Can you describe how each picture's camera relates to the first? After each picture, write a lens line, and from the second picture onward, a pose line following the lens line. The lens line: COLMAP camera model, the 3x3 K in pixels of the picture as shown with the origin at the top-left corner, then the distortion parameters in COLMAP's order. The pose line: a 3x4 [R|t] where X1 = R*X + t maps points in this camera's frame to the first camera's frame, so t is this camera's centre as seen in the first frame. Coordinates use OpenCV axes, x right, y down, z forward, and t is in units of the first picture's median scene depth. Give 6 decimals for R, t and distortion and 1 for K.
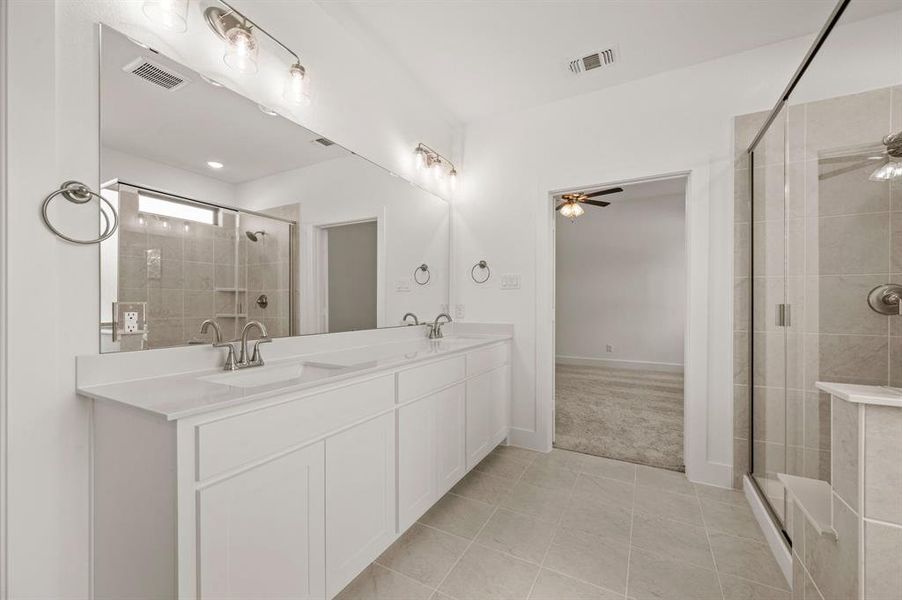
lens RADIAL K [[359.8, 0, 455.7], [0, 359.8, 306.9], [0, 0, 1]] dist [0.001817, 0.000040]
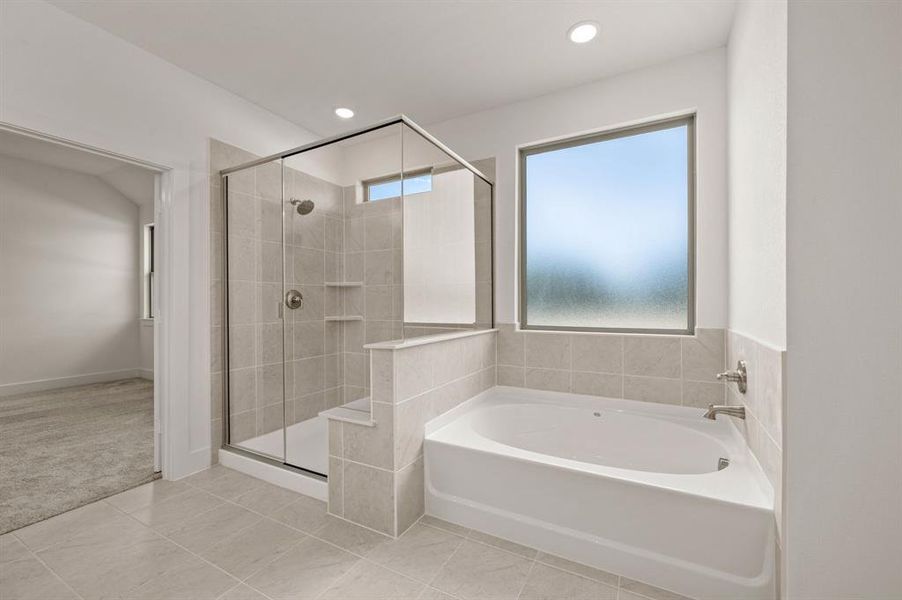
lens RADIAL K [[359.8, 0, 457.1], [0, 359.8, 299.9], [0, 0, 1]] dist [0.001817, 0.000040]
pose [[0.000577, 0.006369, 0.999980, -0.339488], [0.007524, 0.999951, -0.006373, -0.003597], [-0.999972, 0.007528, 0.000530, 0.211495]]
